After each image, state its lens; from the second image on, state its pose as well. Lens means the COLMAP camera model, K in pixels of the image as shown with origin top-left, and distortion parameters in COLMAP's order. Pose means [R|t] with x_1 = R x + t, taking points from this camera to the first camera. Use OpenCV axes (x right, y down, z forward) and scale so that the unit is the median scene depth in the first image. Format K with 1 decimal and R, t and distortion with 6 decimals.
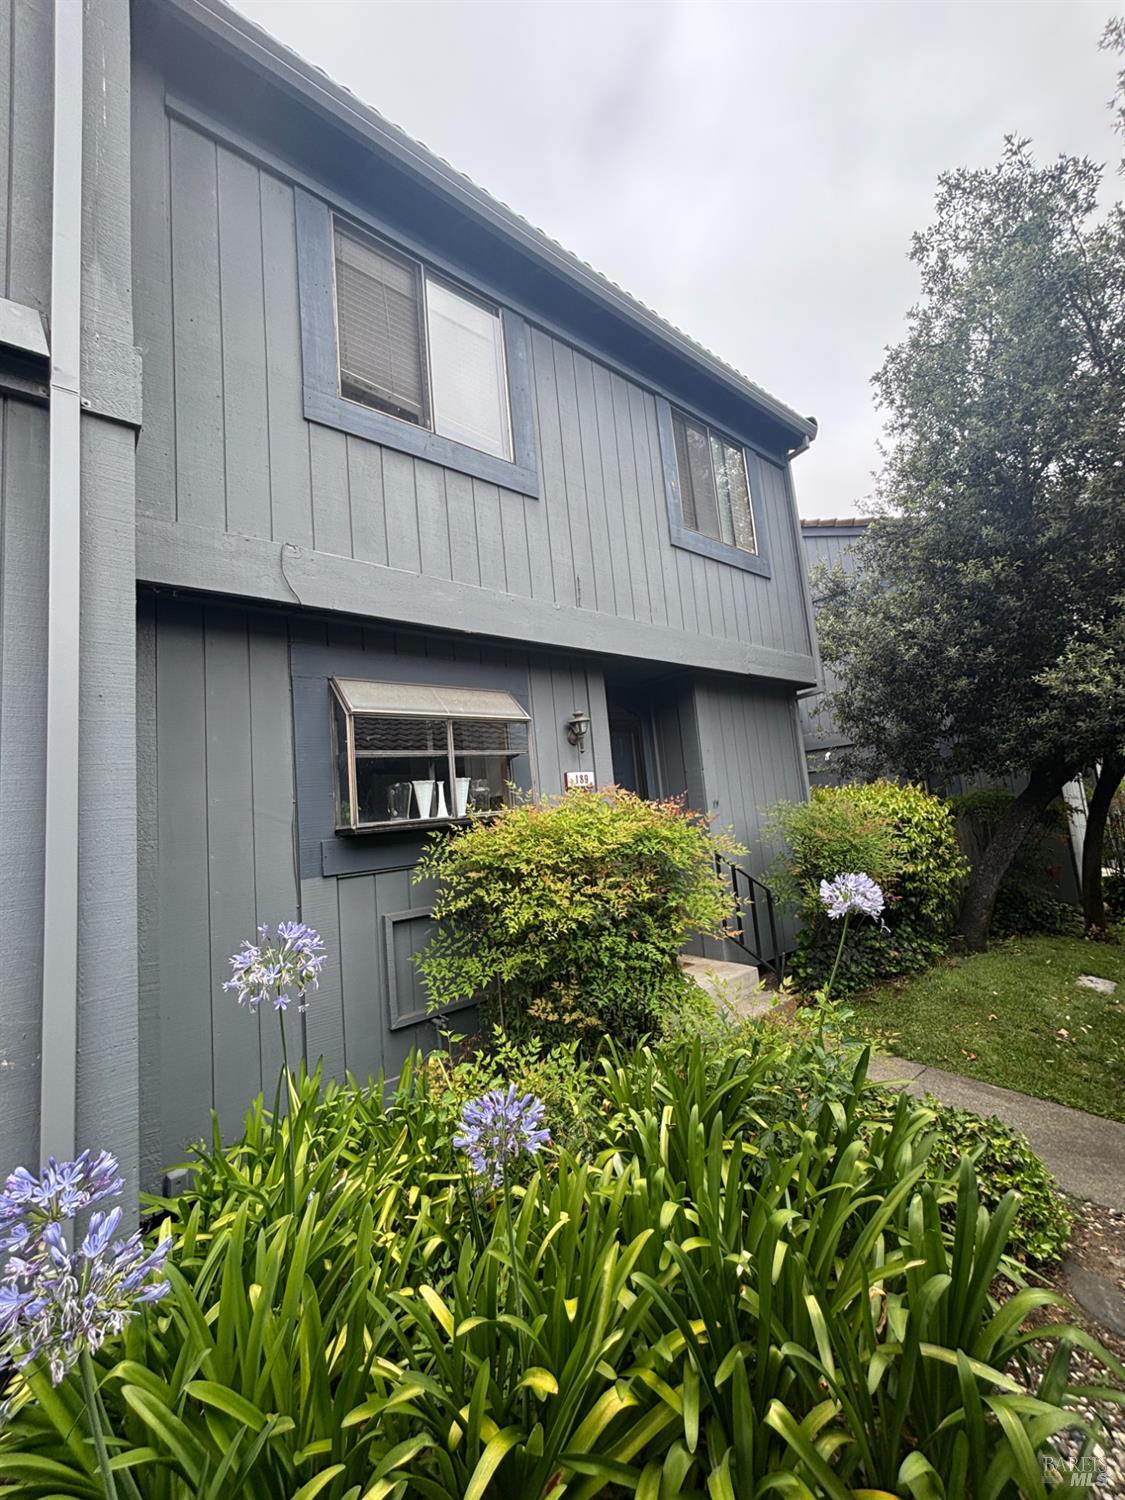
lens RADIAL K [[601.7, 0, 562.5], [0, 601.7, 750.0], [0, 0, 1]] dist [-0.001336, -0.000383]
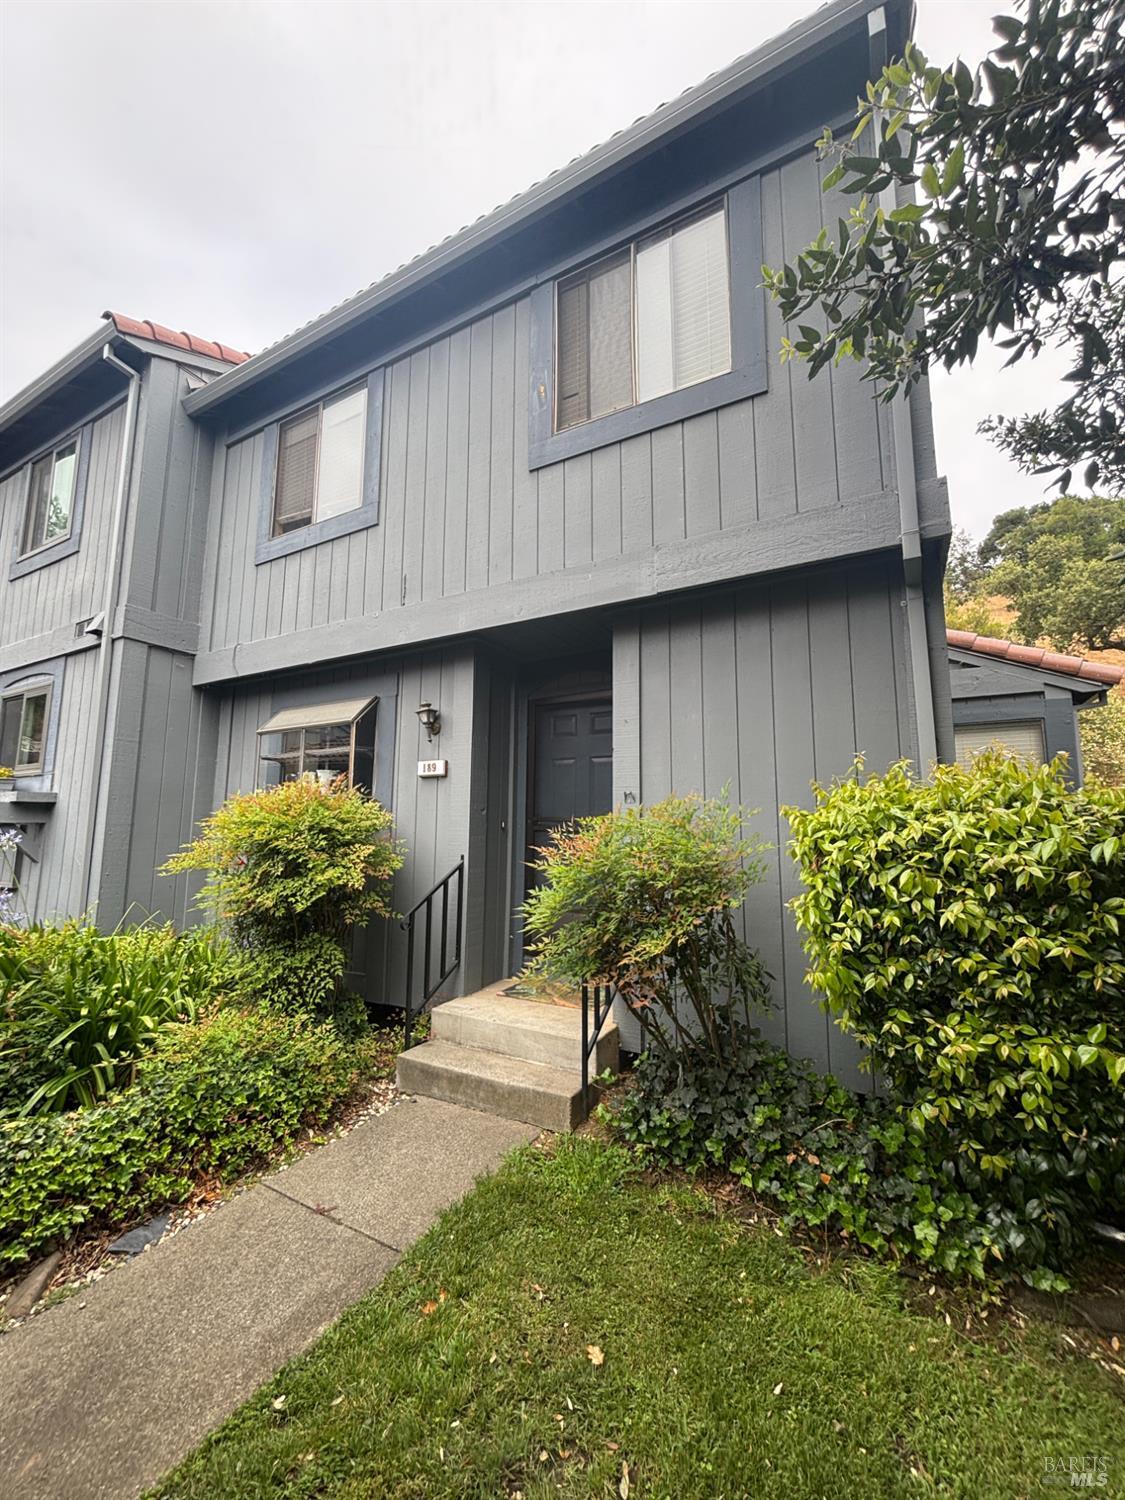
lens RADIAL K [[592.5, 0, 562.5], [0, 592.5, 750.0], [0, 0, 1]] dist [-0.001121, -0.000168]
pose [[0.351469, -0.030037, -0.935718, 1.124087], [0.066520, 0.997760, -0.007042, 0.042921], [0.933833, -0.059769, 0.352680, 0.904774]]
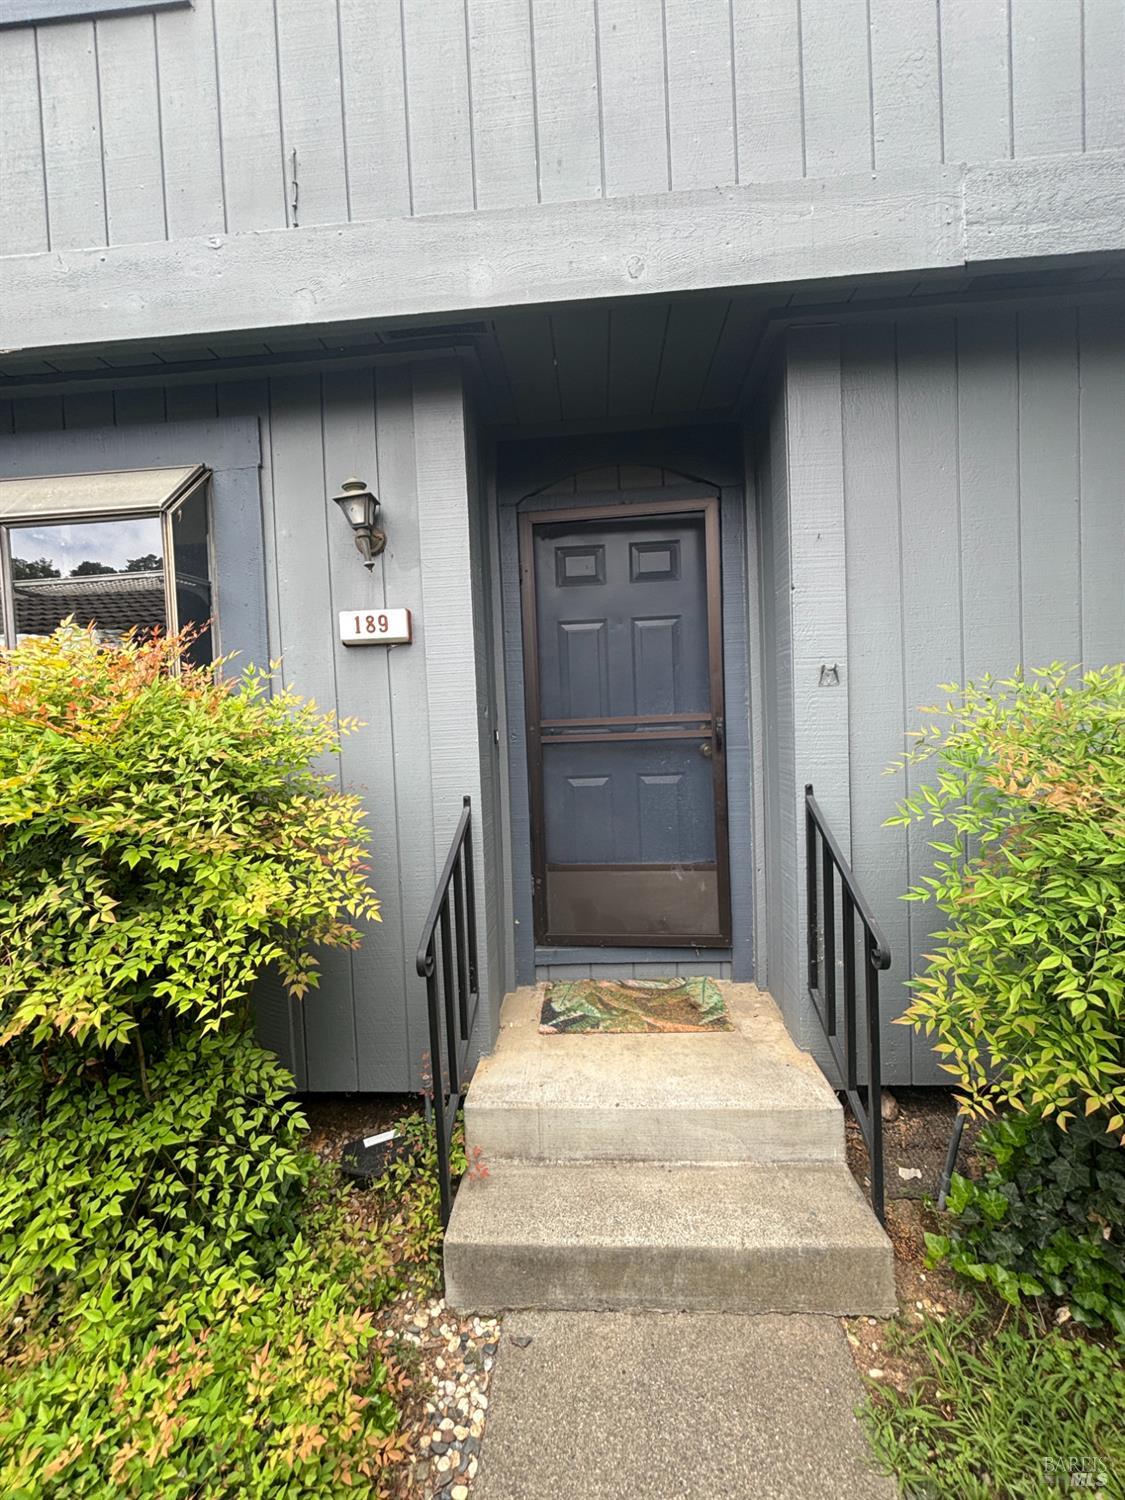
lens RADIAL K [[601.7, 0, 562.5], [0, 601.7, 750.0], [0, 0, 1]] dist [-0.001336, -0.000383]
pose [[0.720819, 0.084489, -0.687954, 0.525514], [0.050546, 0.983493, 0.173745, 0.076915], [0.691278, -0.160011, 0.704650, 0.783813]]
